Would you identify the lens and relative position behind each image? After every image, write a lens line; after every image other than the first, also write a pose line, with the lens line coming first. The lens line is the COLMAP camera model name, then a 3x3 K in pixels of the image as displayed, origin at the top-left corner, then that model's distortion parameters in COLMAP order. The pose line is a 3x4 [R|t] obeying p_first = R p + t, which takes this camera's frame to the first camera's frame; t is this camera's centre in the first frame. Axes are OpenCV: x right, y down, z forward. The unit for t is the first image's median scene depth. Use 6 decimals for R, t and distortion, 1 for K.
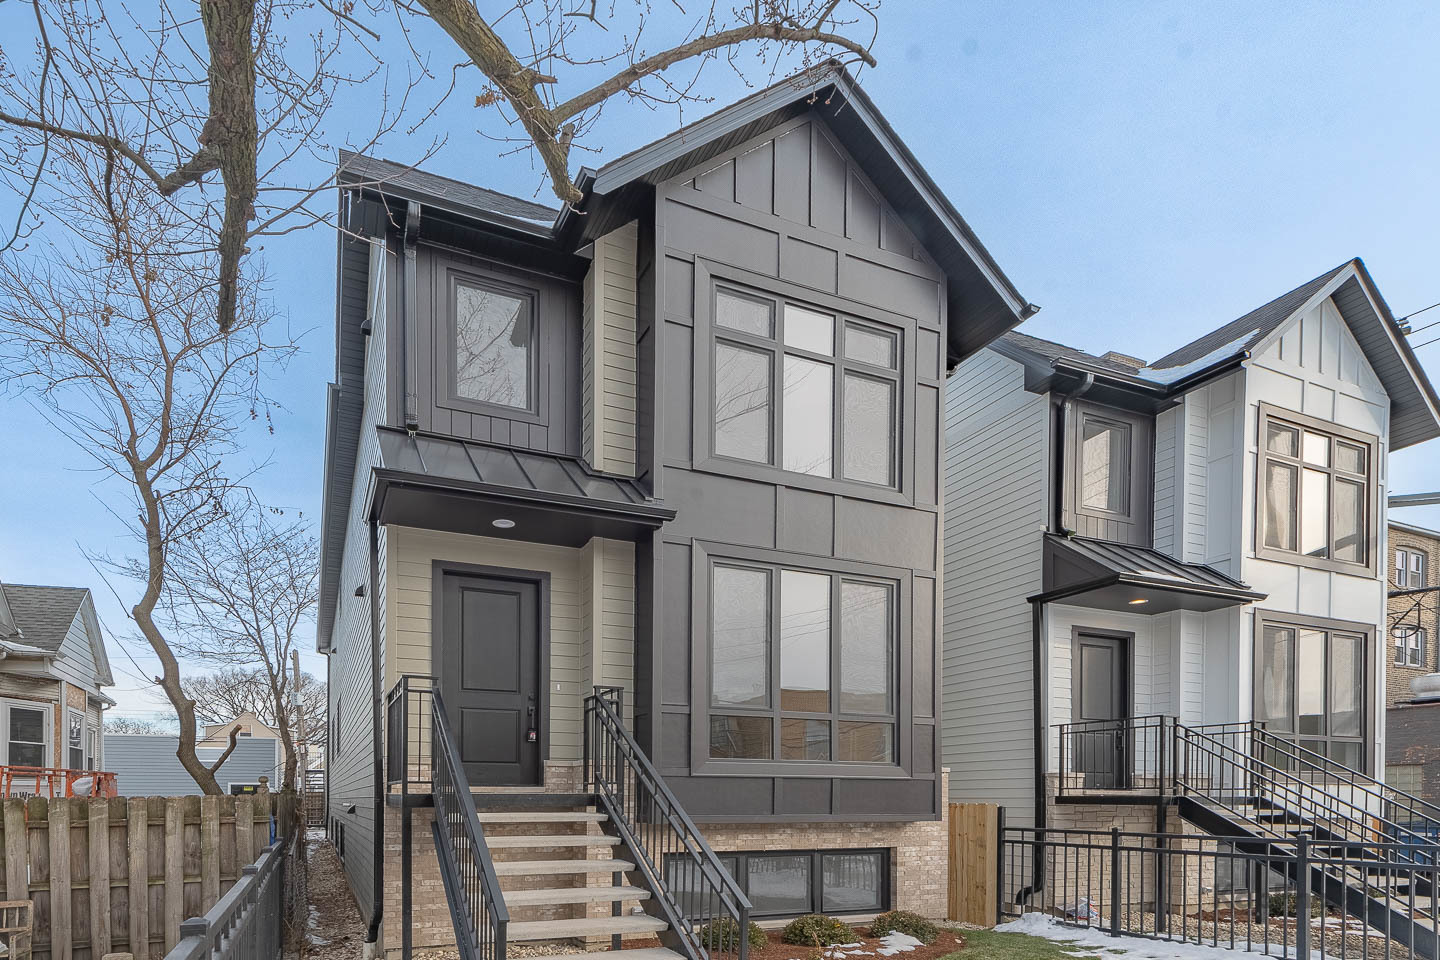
lens RADIAL K [[574.6, 0, 719.2], [0, 574.6, 466.7], [0, 0, 1]] dist [0.010001, -0.000263]
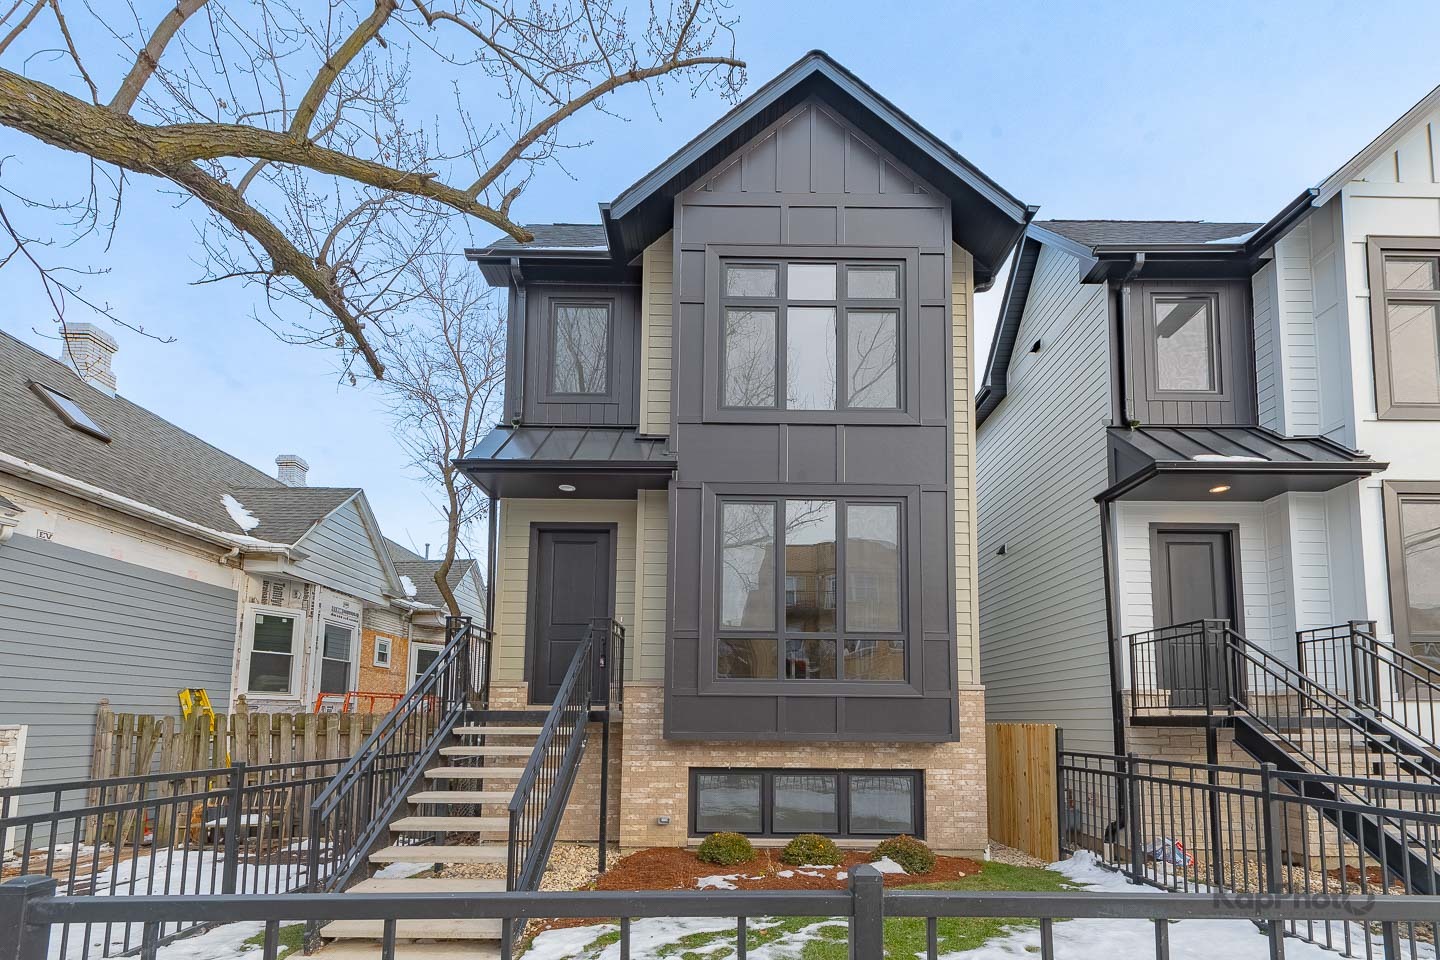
lens RADIAL K [[497.5, 0, 720.8], [0, 497.5, 373.5], [0, 0, 1]] dist [0.008318, 0.000019]
pose [[0.945150, -0.182324, -0.271016, 0.249981], [0.159003, 0.981588, -0.105842, 0.018236], [0.285323, 0.056944, 0.956738, 0.025787]]
